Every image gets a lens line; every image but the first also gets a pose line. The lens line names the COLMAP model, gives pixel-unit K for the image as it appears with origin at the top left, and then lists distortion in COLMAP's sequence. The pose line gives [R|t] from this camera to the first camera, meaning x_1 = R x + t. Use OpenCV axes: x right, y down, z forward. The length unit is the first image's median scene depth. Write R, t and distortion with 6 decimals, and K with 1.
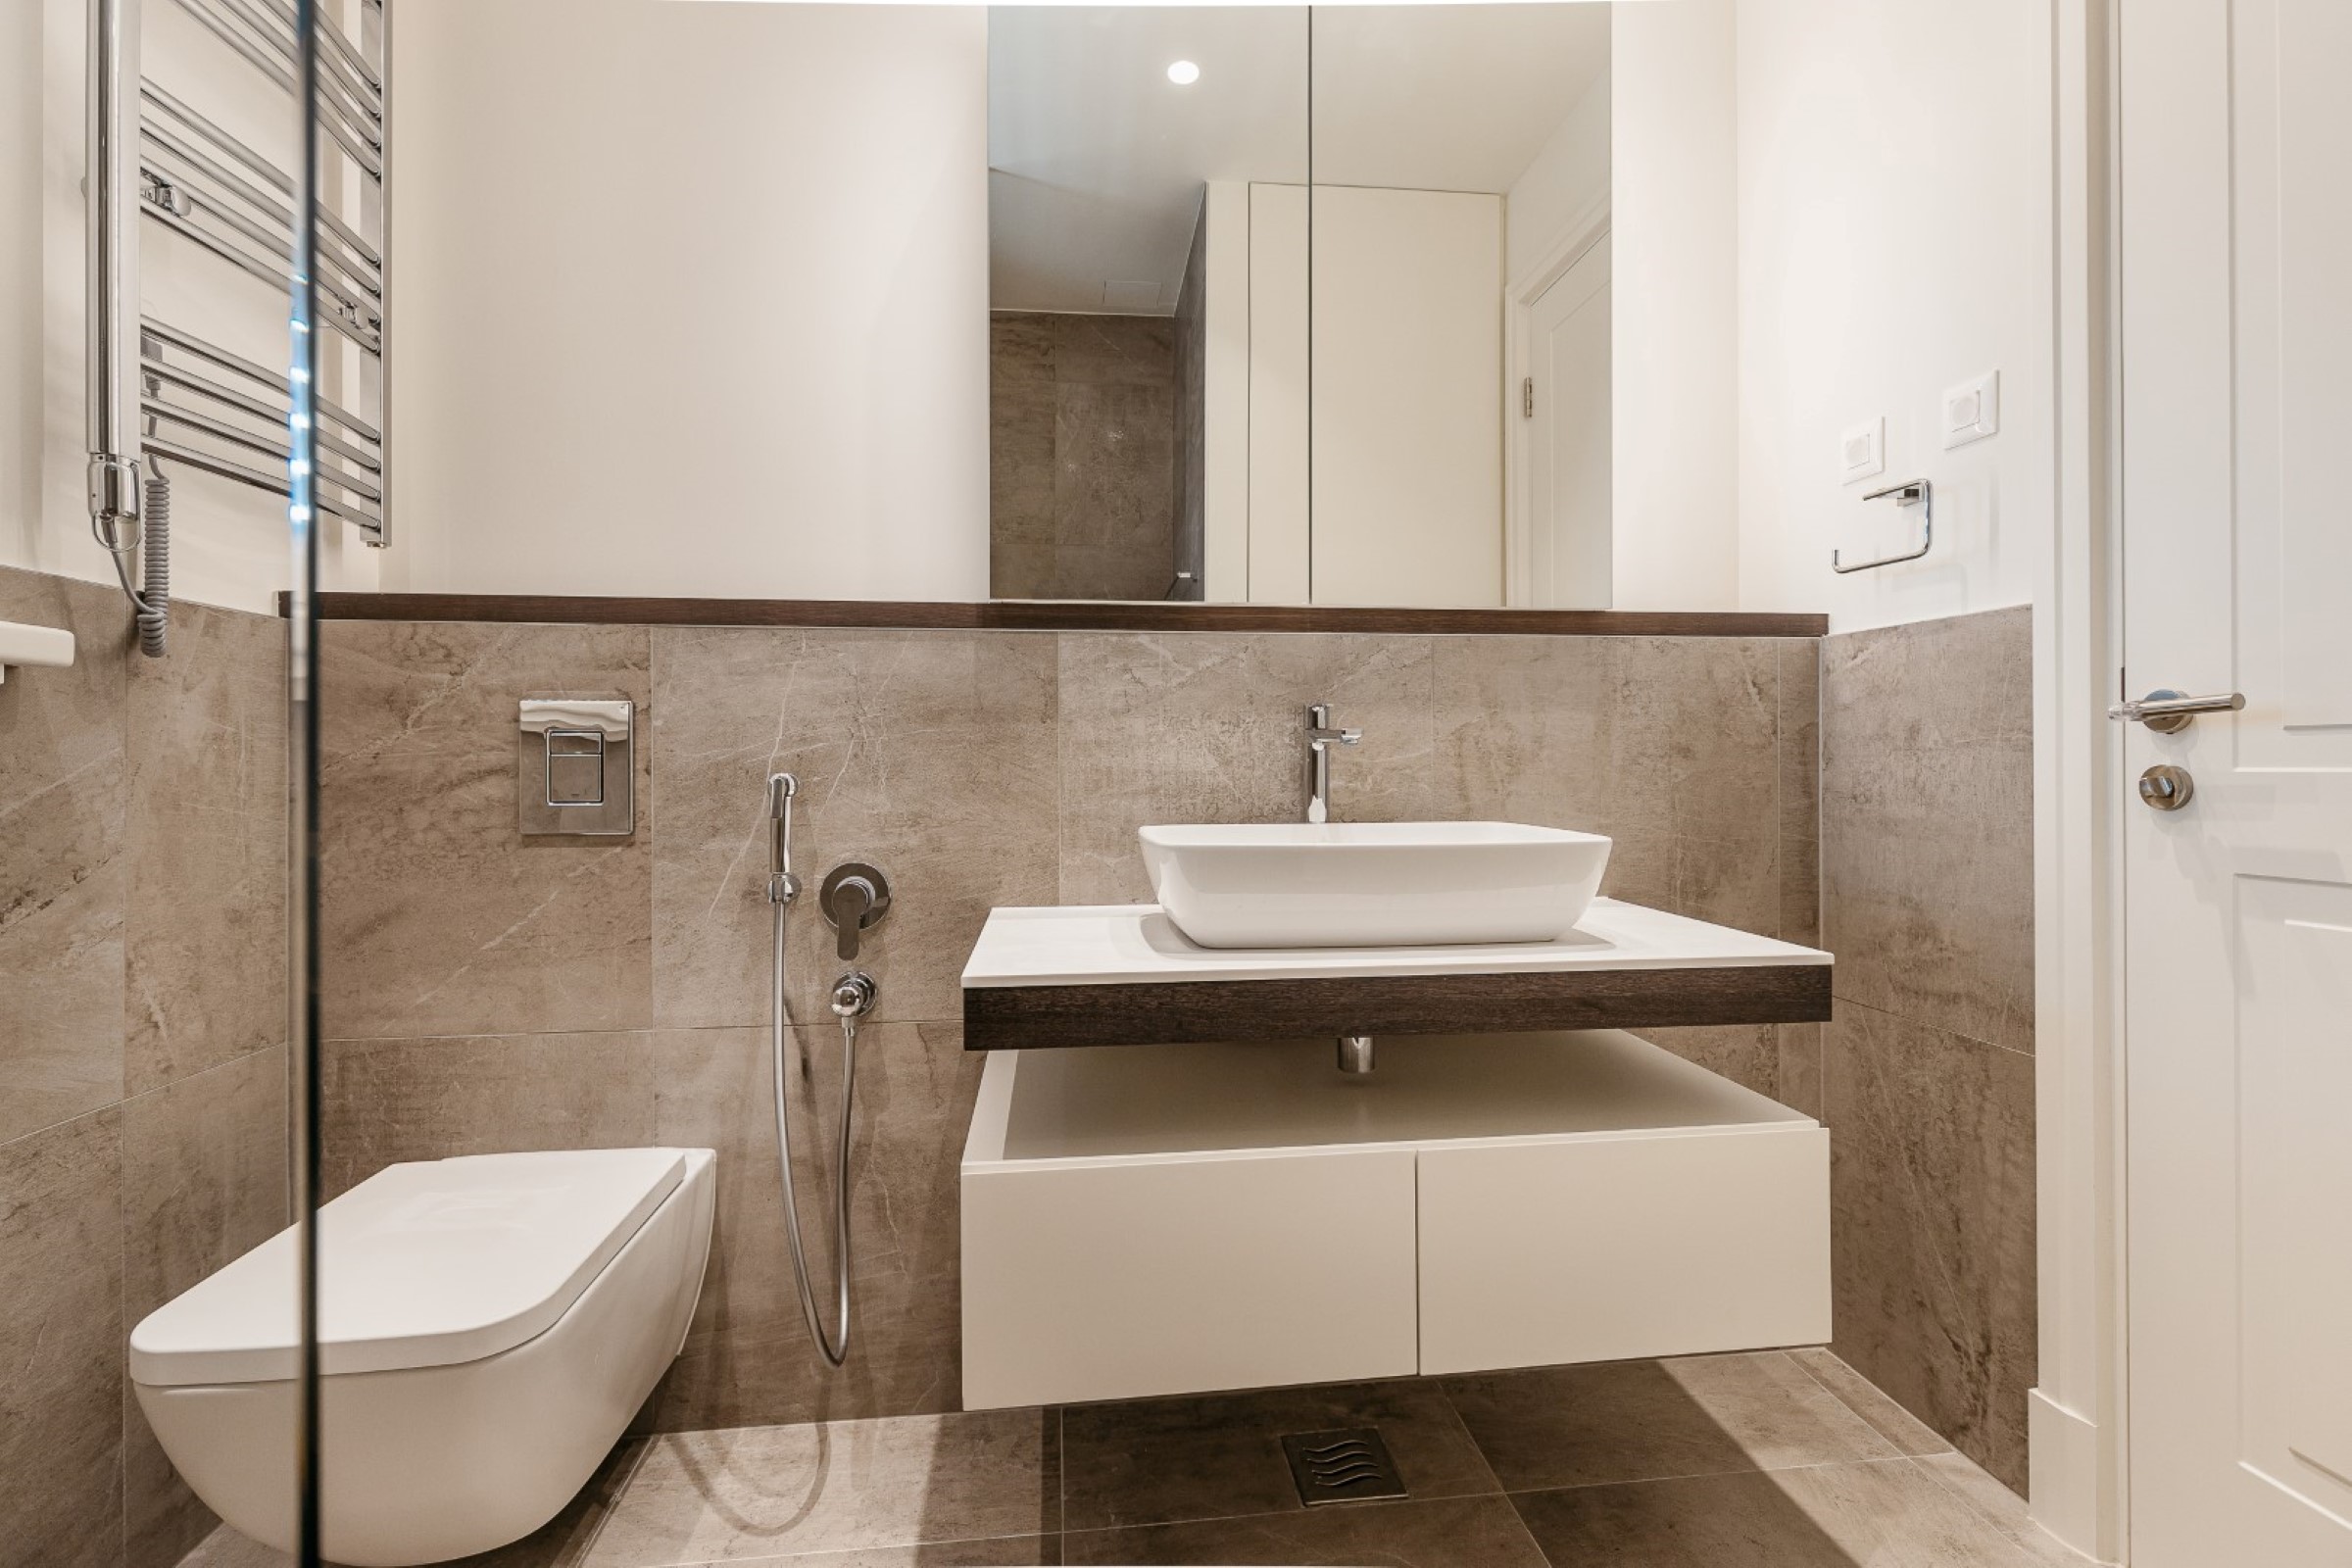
lens RADIAL K [[1055.8, 0, 1183.5], [0, 1055.8, 770.2], [0, 0, 1]] dist [0.005212, -0.001907]
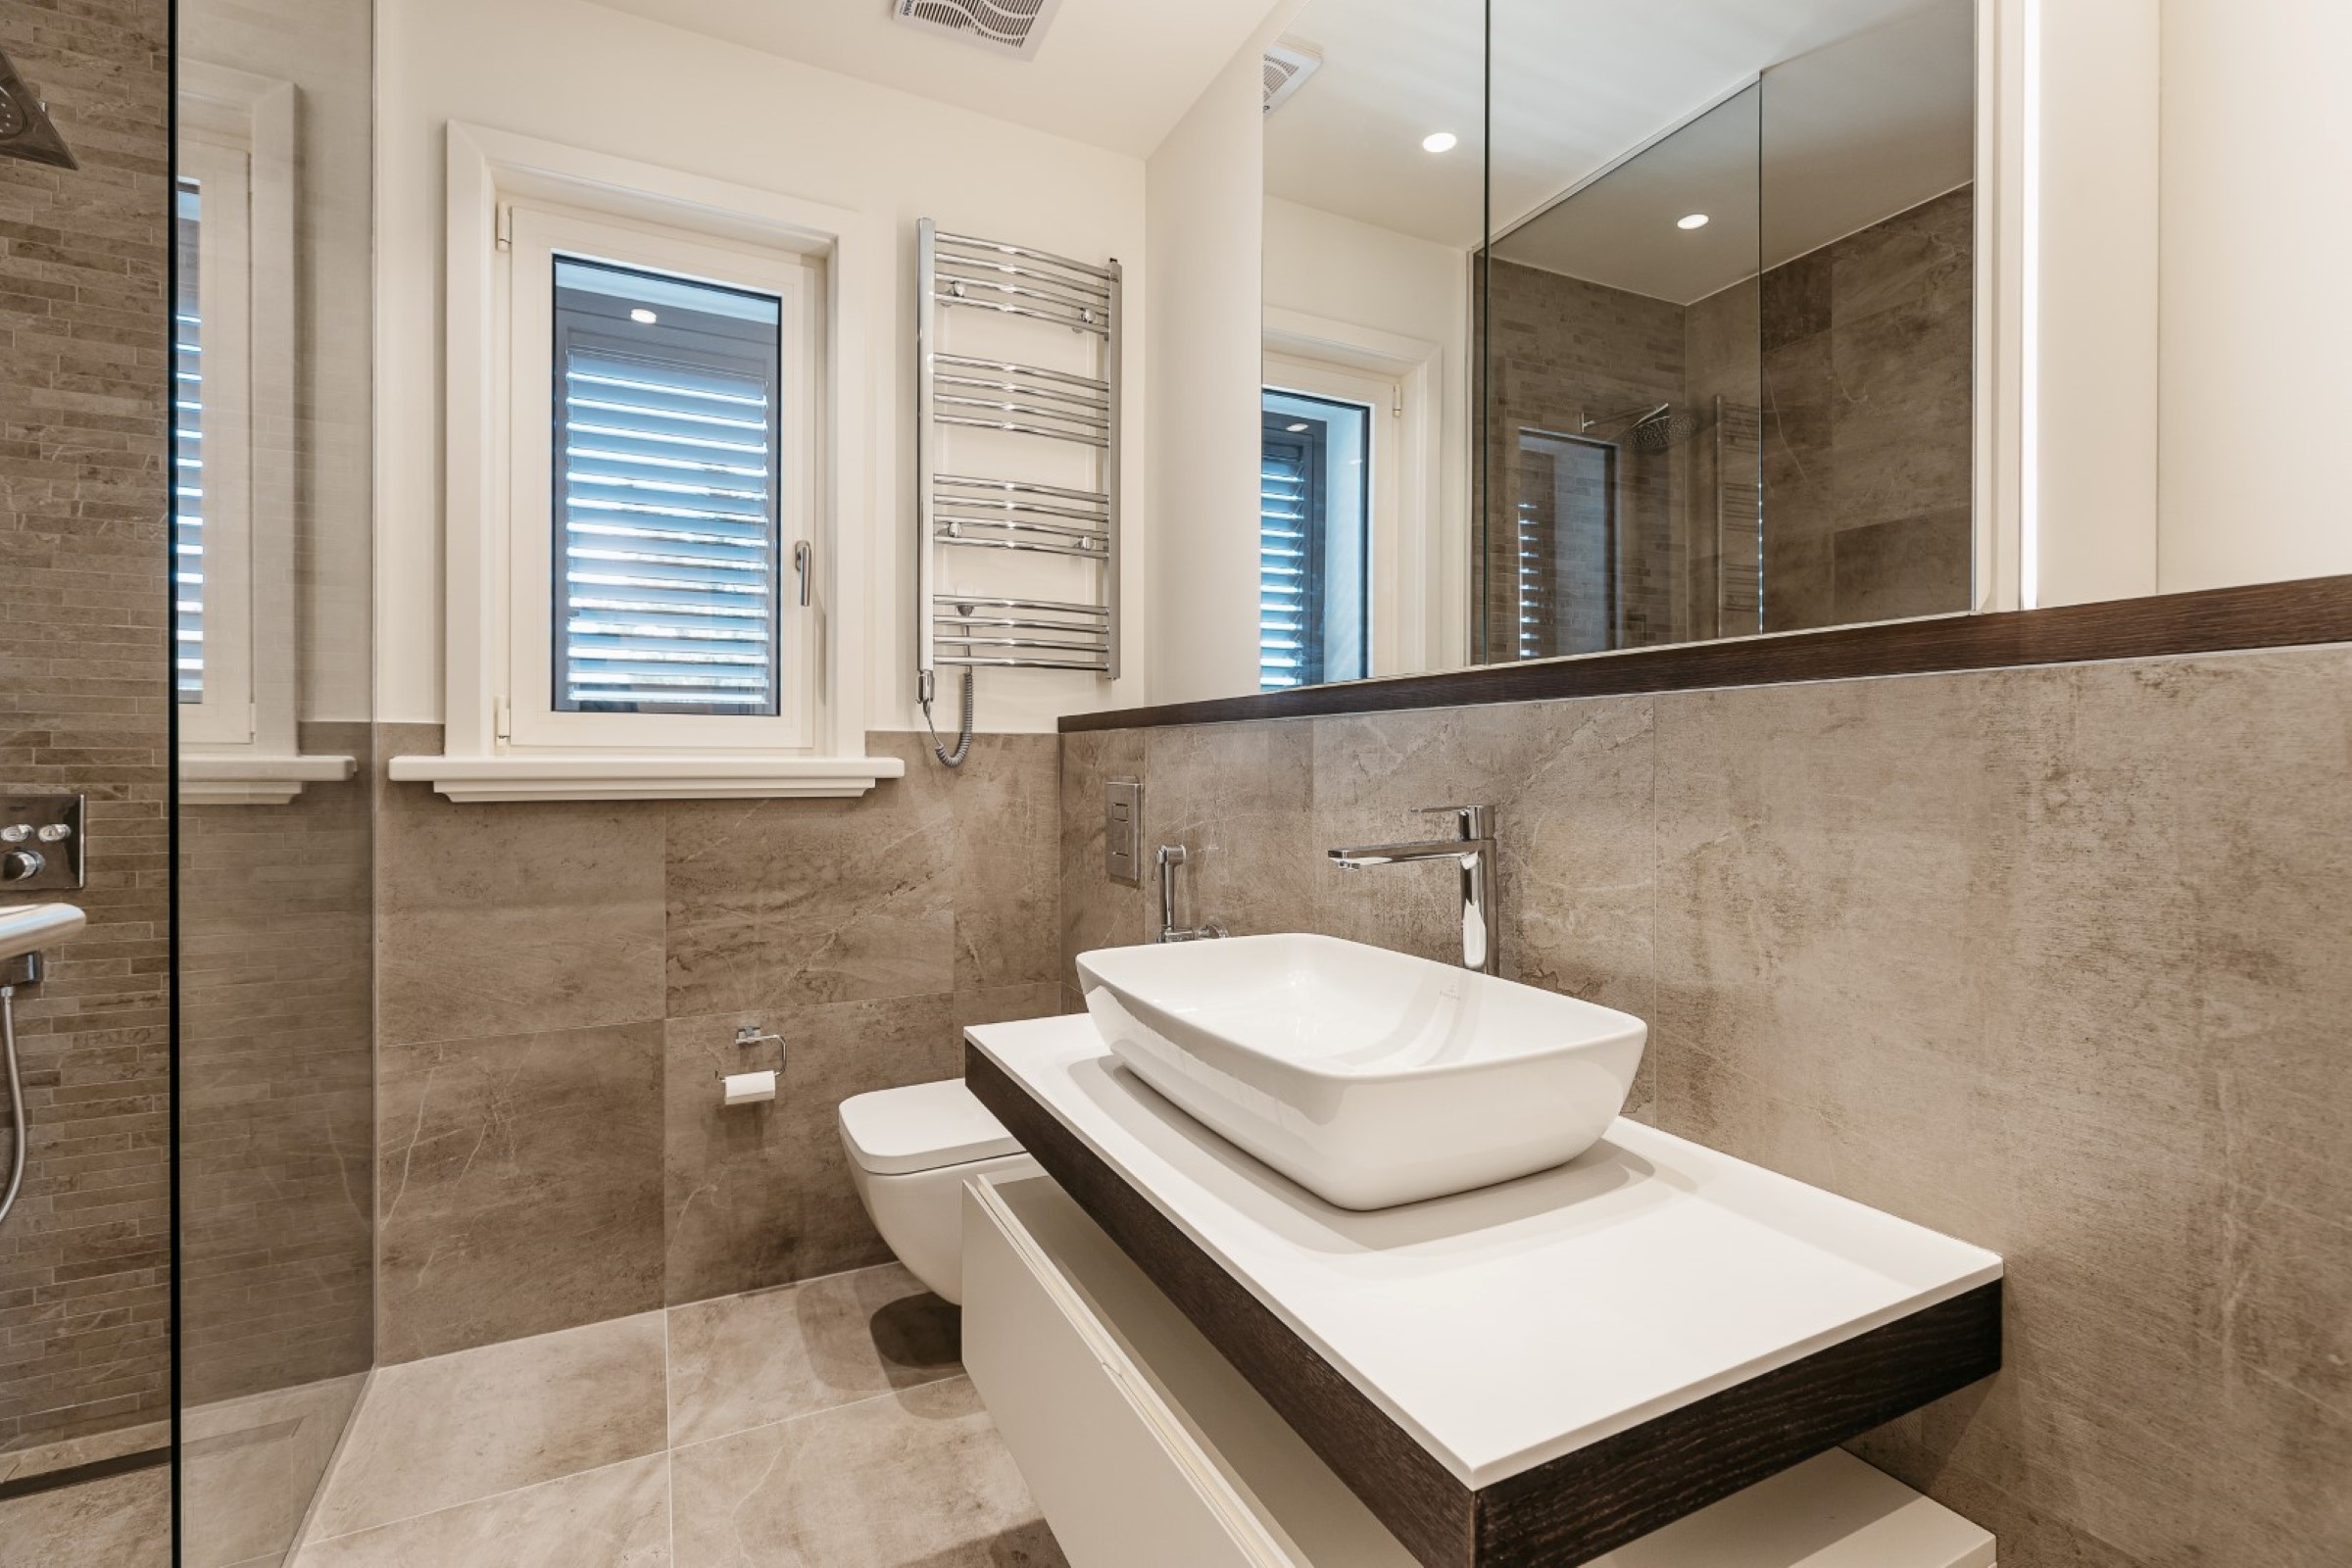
lens RADIAL K [[1055.8, 0, 1173.3], [0, 1055.8, 769.9], [0, 0, 1]] dist [0.005212, -0.001907]
pose [[0.328981, 0.011056, -0.944272, 0.737827], [-0.004603, 0.999938, 0.010104, -0.091296], [0.944325, 0.001022, 0.329012, 0.551834]]
